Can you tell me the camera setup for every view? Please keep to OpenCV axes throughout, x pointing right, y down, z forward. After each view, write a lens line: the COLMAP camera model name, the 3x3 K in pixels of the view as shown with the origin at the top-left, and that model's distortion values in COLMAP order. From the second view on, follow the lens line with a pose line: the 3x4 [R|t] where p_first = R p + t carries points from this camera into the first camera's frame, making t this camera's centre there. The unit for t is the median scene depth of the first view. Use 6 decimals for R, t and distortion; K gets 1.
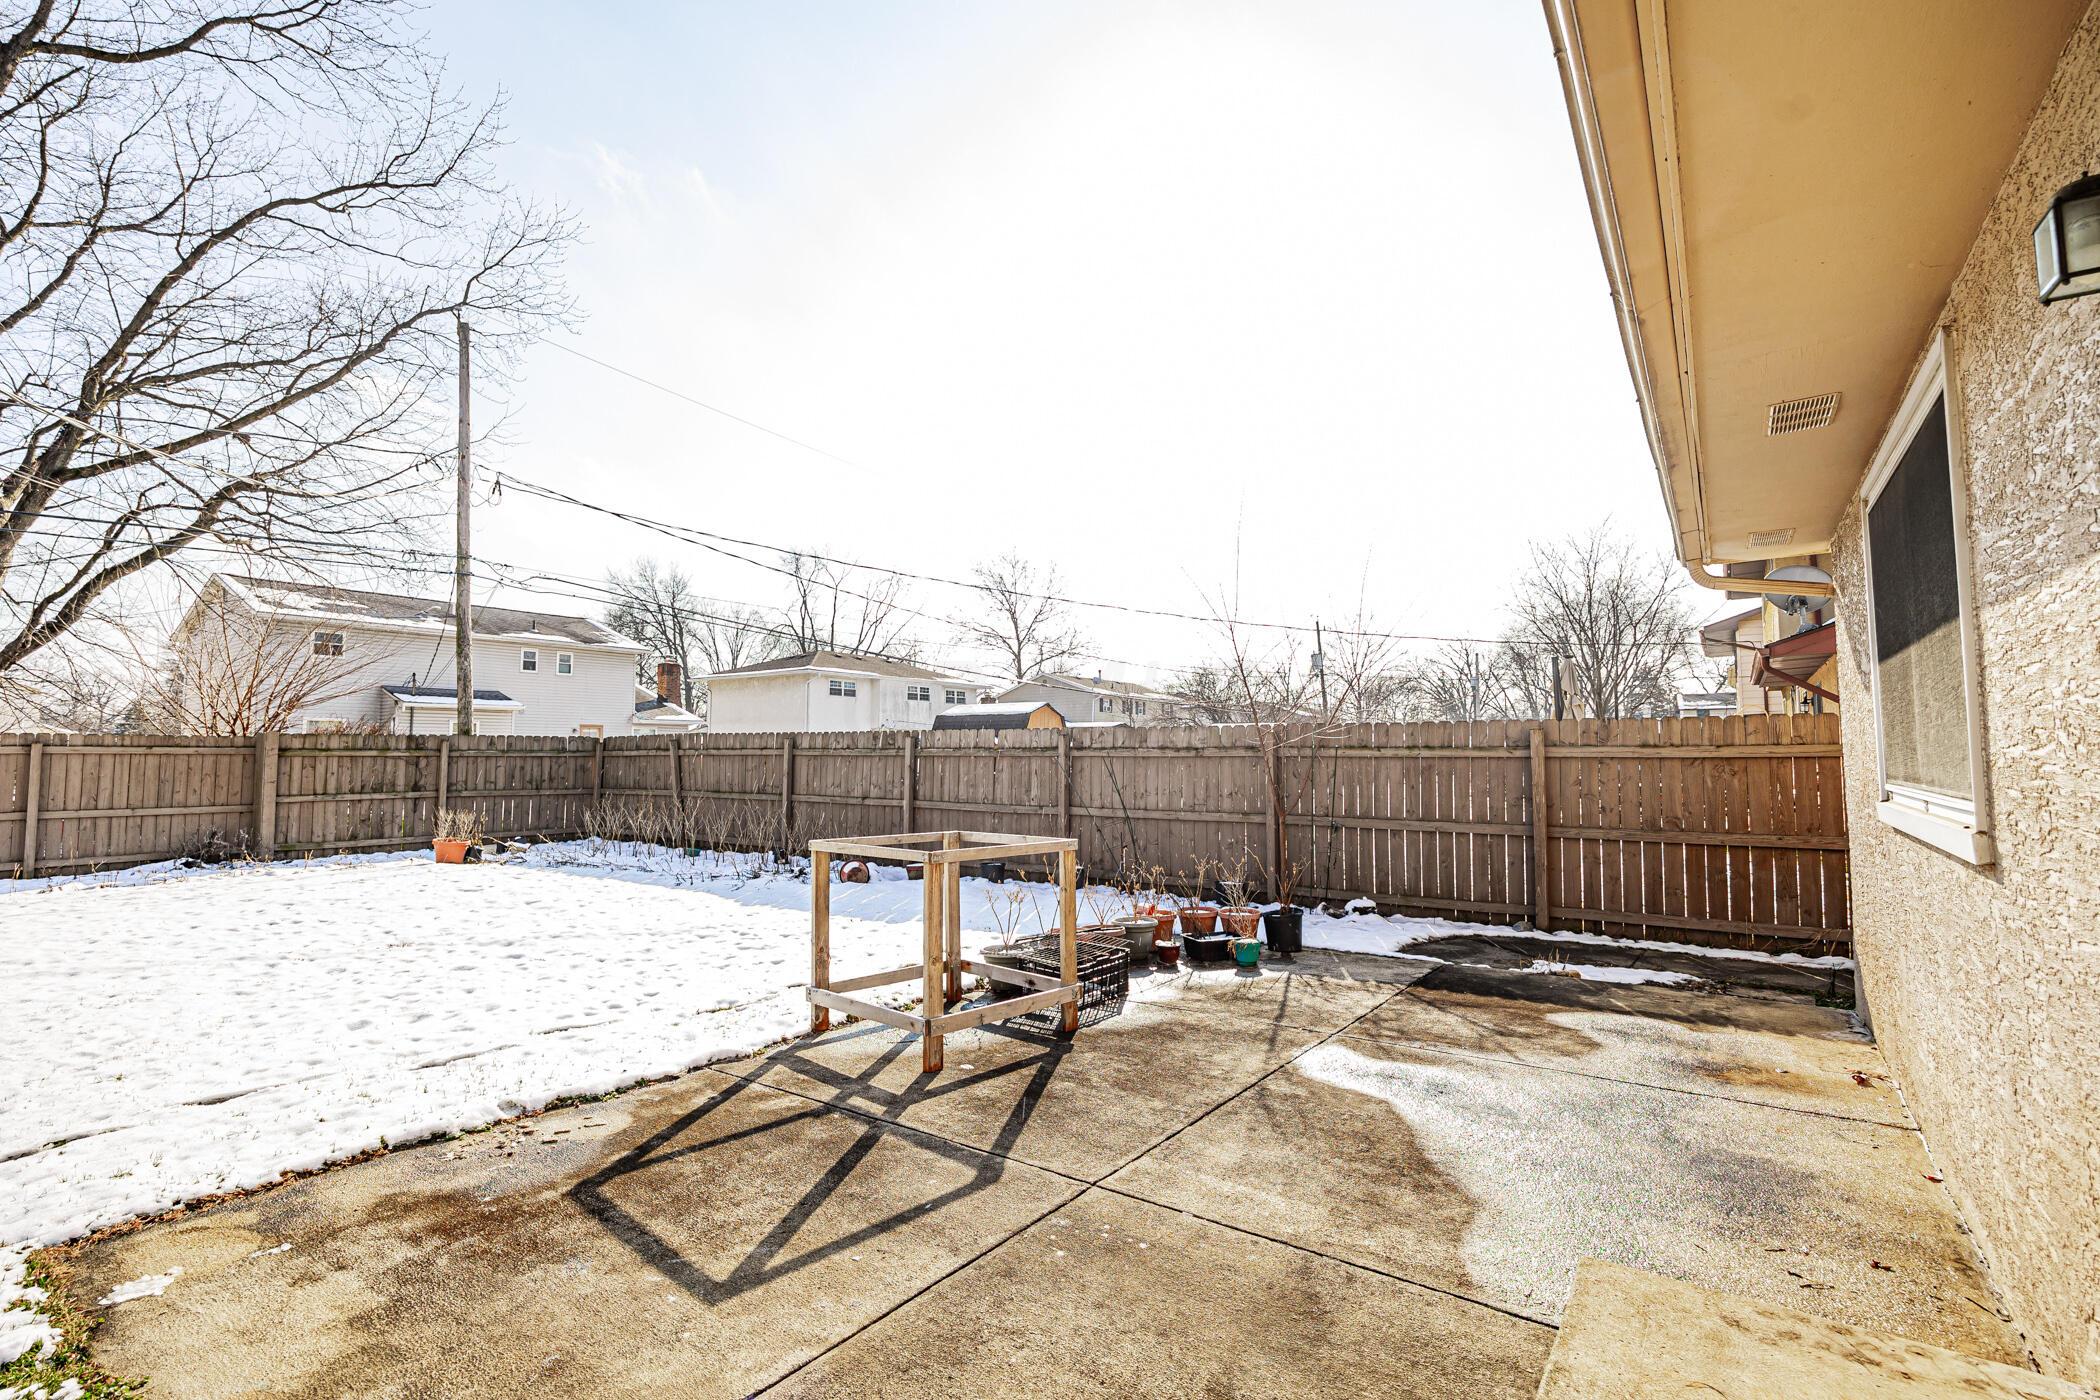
lens RADIAL K [[957.3, 0, 1032.9], [0, 957.3, 706.6], [0, 0, 1]] dist [-0.017197, 0.000008]
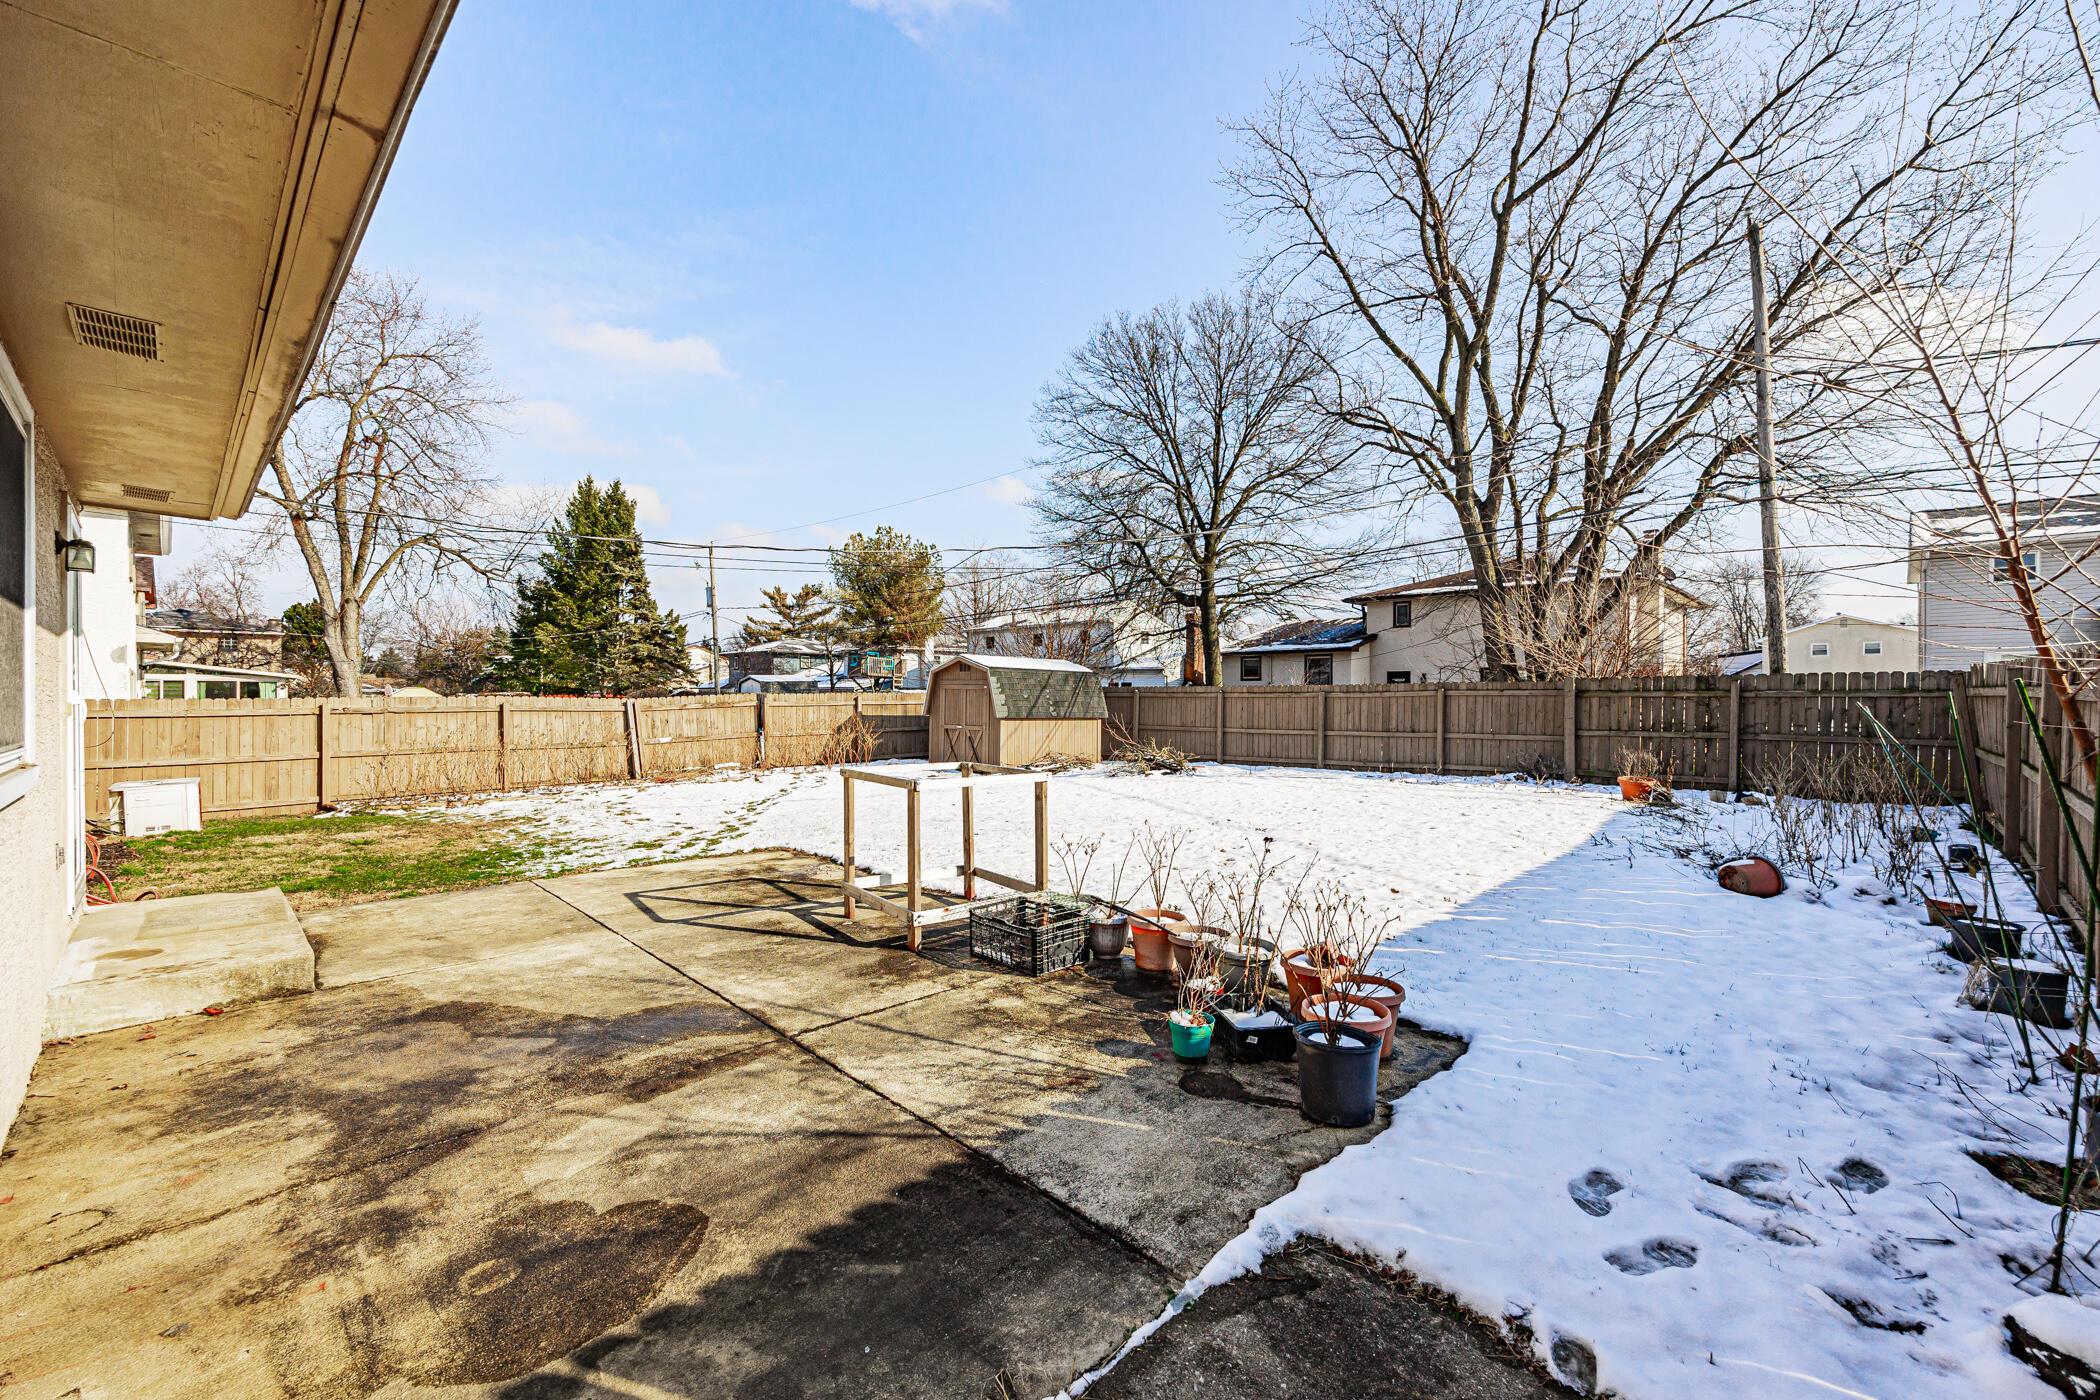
lens RADIAL K [[854.8, 0, 1050.0], [0, 854.8, 700.0], [0, 0, 1]] dist [-0.001912, -0.000026]
pose [[-0.136280, 0.008084, -0.990637, 0.333588], [0.050827, 0.998707, 0.001158, 0.019352], [0.989366, -0.050193, -0.136515, 0.438726]]
